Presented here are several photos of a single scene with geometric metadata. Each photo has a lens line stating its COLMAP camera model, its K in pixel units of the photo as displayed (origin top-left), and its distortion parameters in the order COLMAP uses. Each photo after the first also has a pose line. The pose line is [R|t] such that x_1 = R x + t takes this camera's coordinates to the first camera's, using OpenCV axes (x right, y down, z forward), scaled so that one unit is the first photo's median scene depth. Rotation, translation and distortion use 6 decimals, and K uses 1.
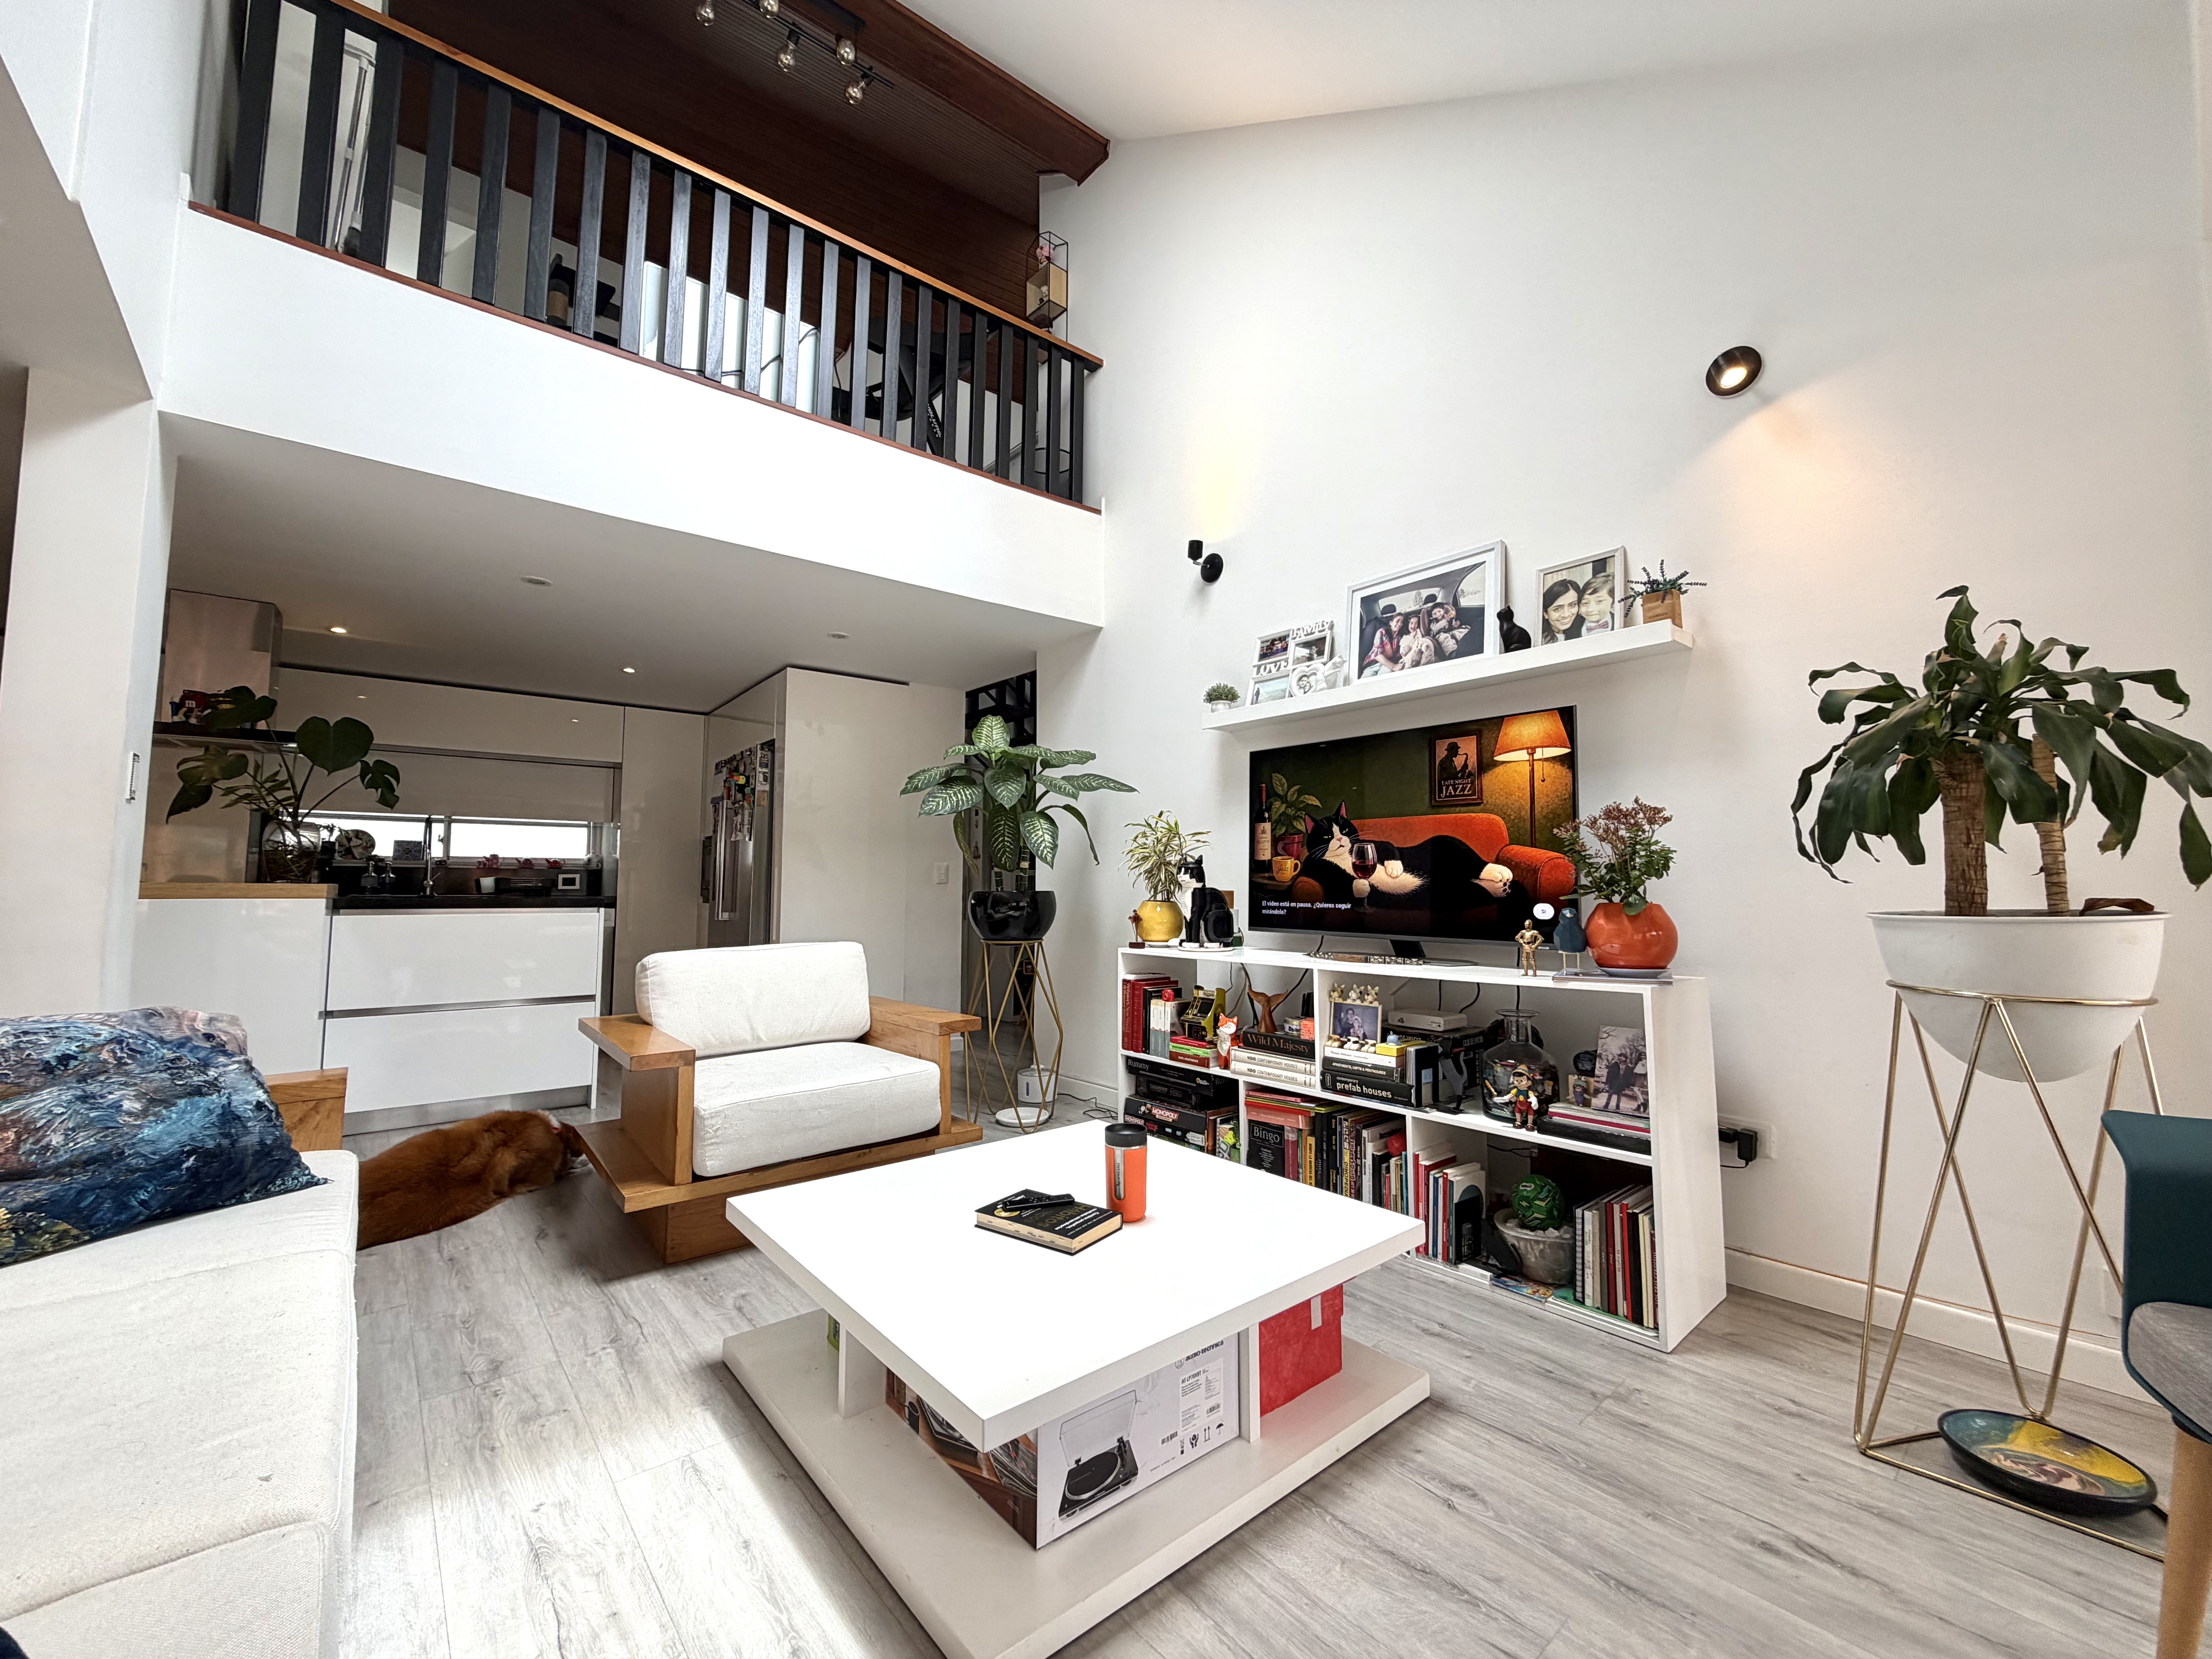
lens RADIAL K [[877.5, 0, 1100.9], [0, 877.5, 826.5], [0, 0, 1]] dist [-0.001054, -0.000682]
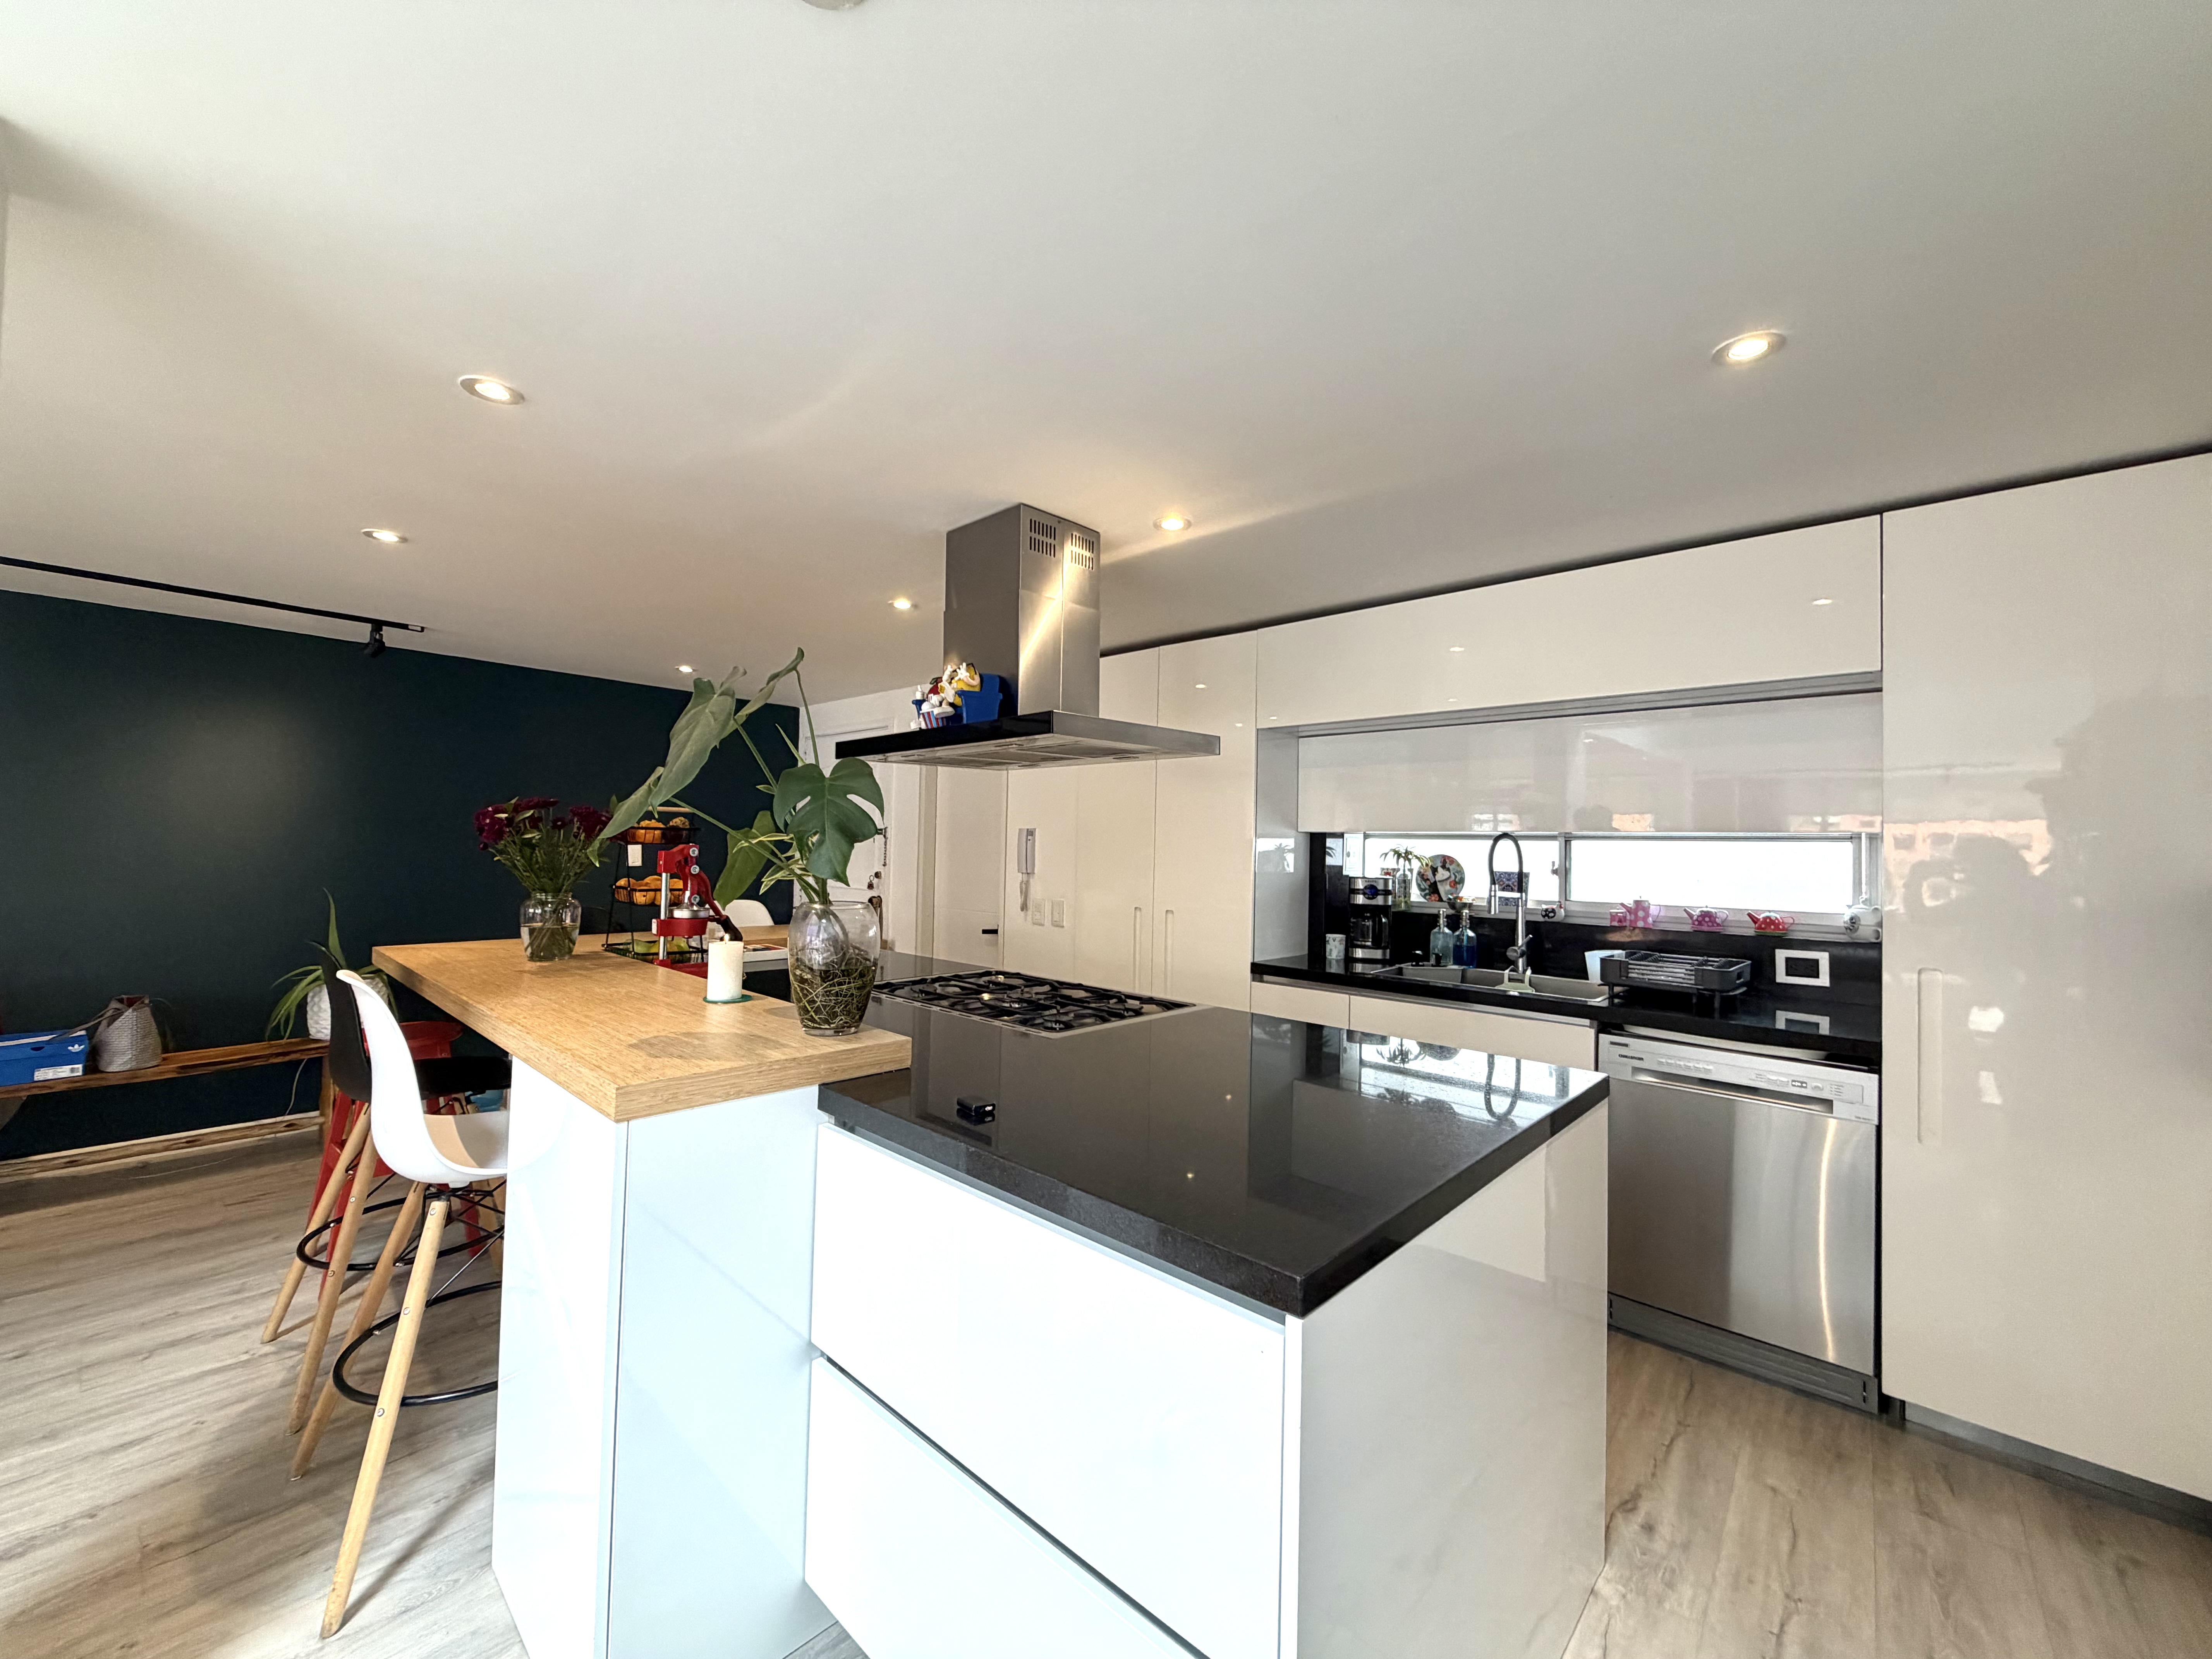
lens RADIAL K [[877.5, 0, 1100.9], [0, 877.5, 826.5], [0, 0, 1]] dist [-0.001054, -0.000682]
pose [[0.155464, -0.023279, -0.987567, -0.498294], [0.050503, 0.998602, -0.015589, -0.039175], [0.986550, -0.047452, 0.156422, 1.288981]]
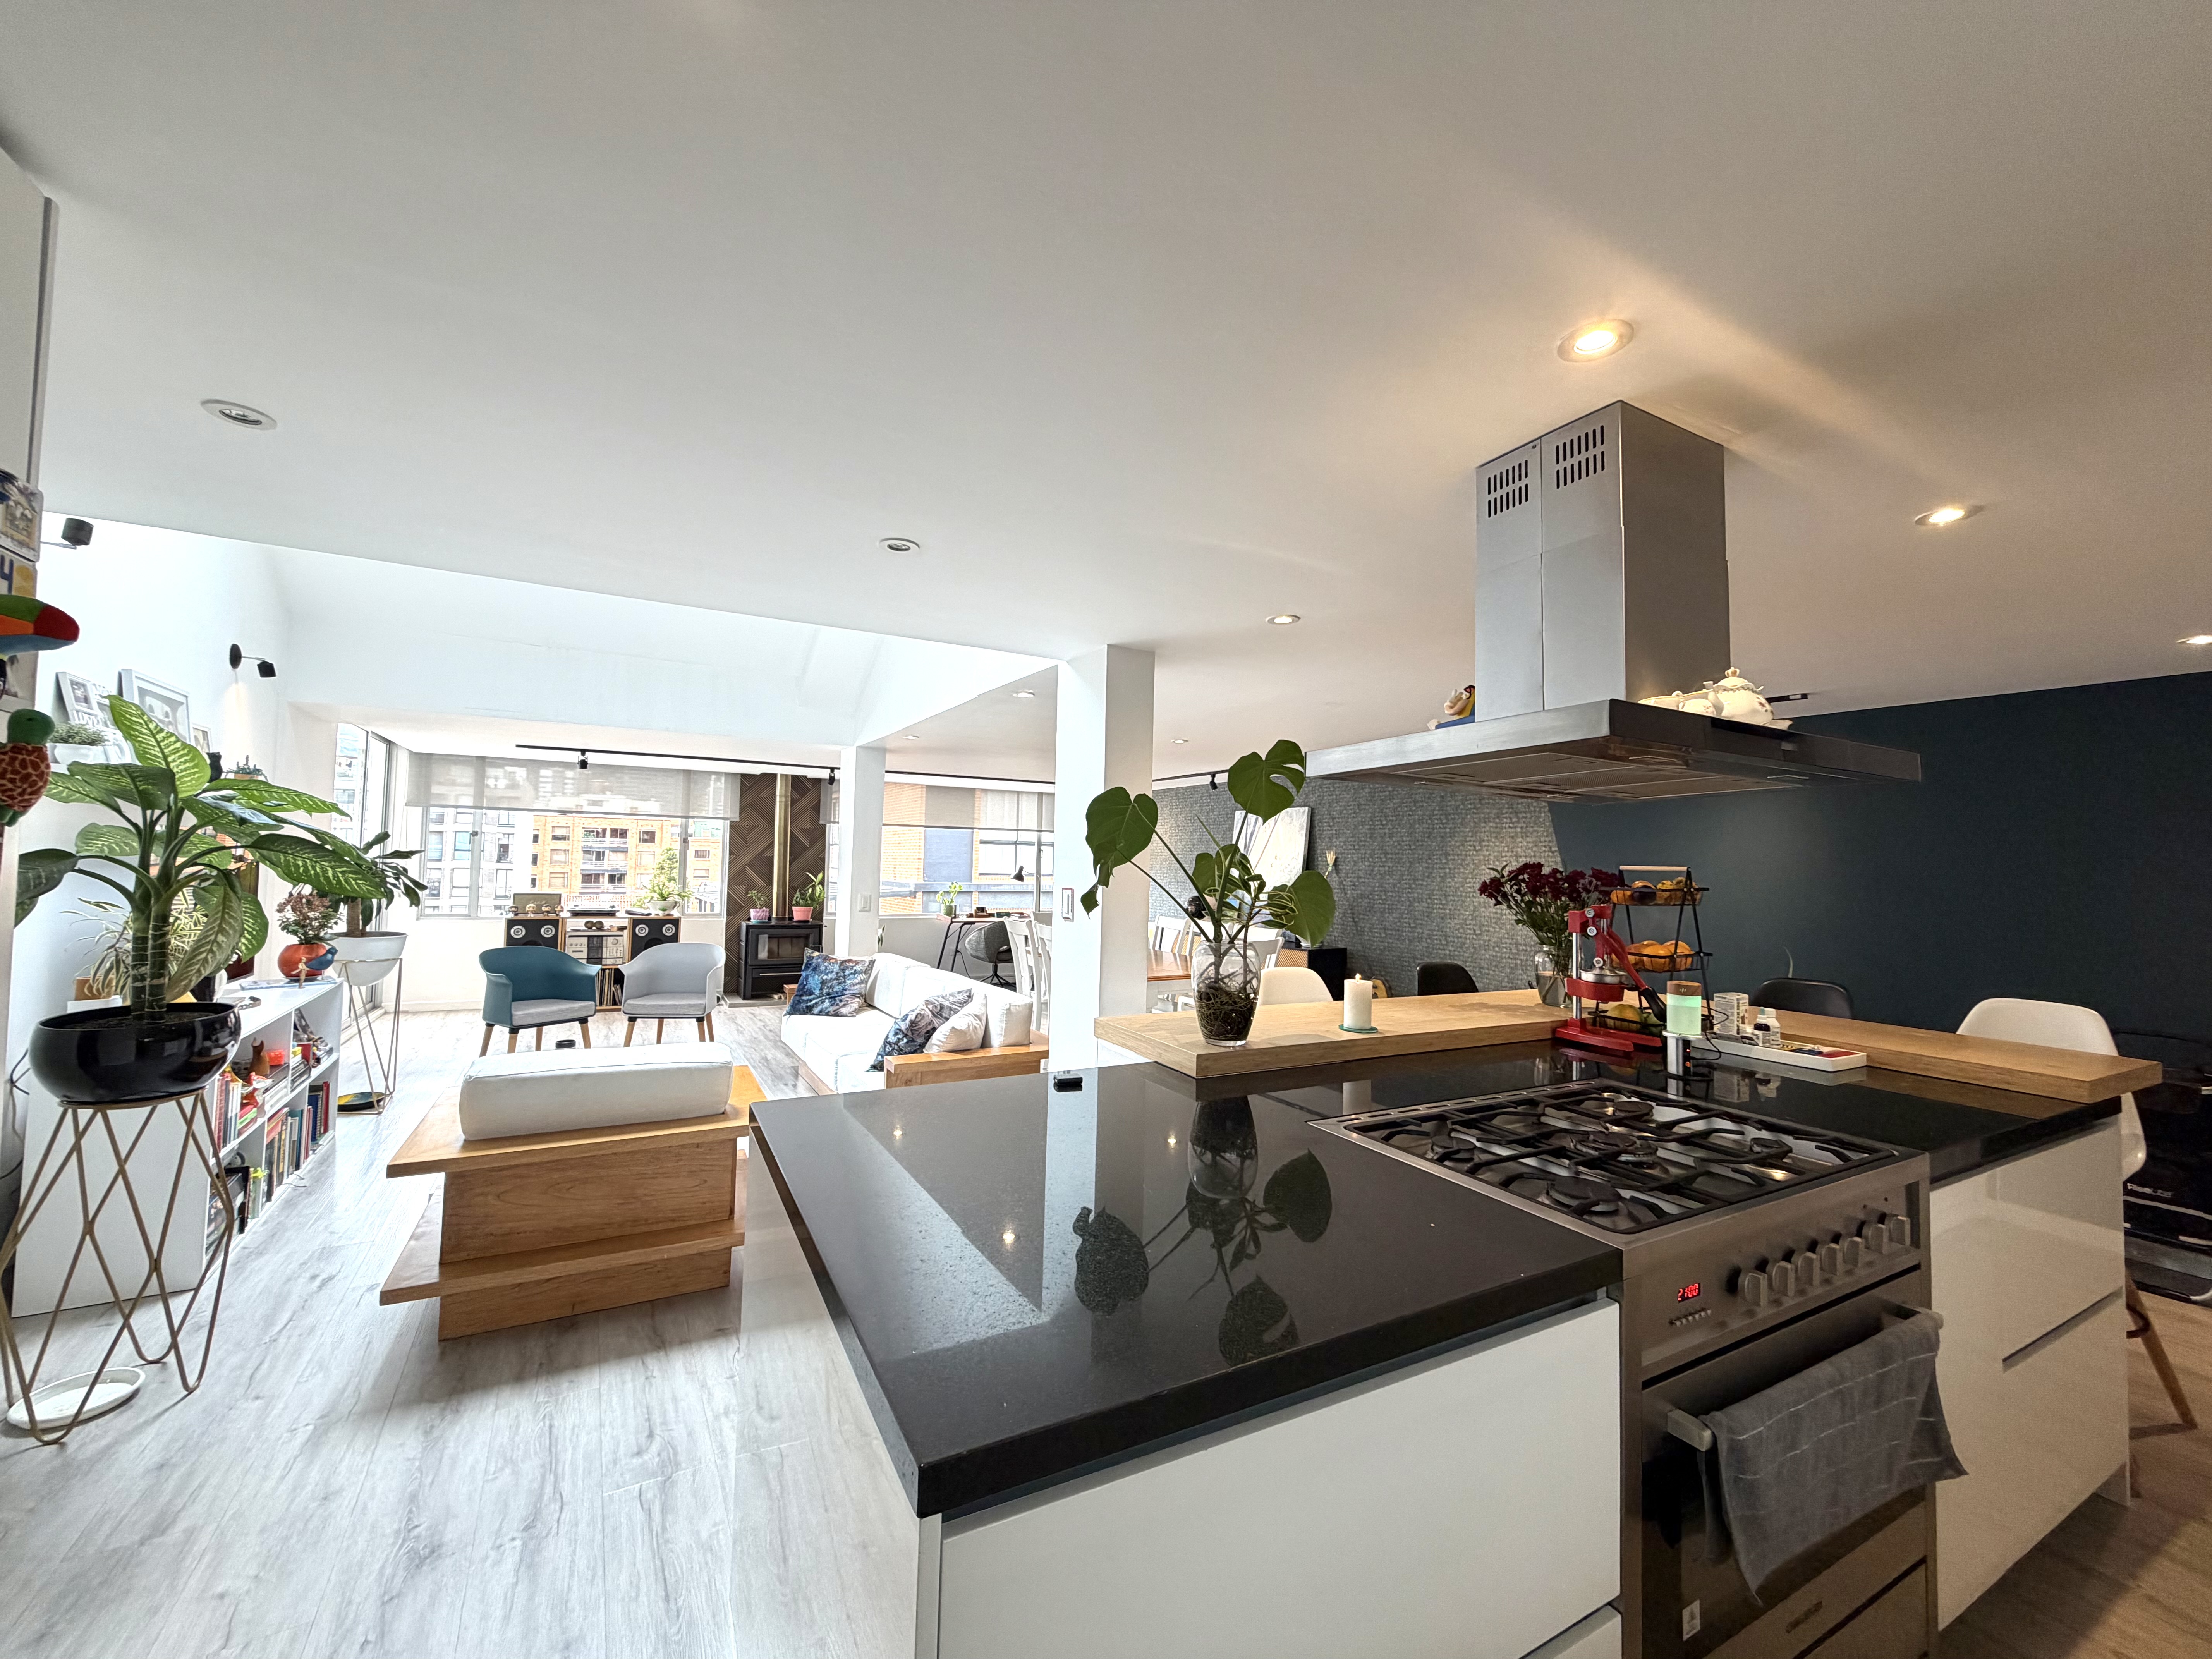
lens RADIAL K [[877.5, 0, 1100.9], [0, 877.5, 826.5], [0, 0, 1]] dist [-0.001054, -0.000682]
pose [[-0.984934, -0.018084, 0.171981, -1.126191], [-0.038303, 0.992628, -0.114985, -0.014245], [-0.168634, -0.119840, -0.978367, 1.967211]]
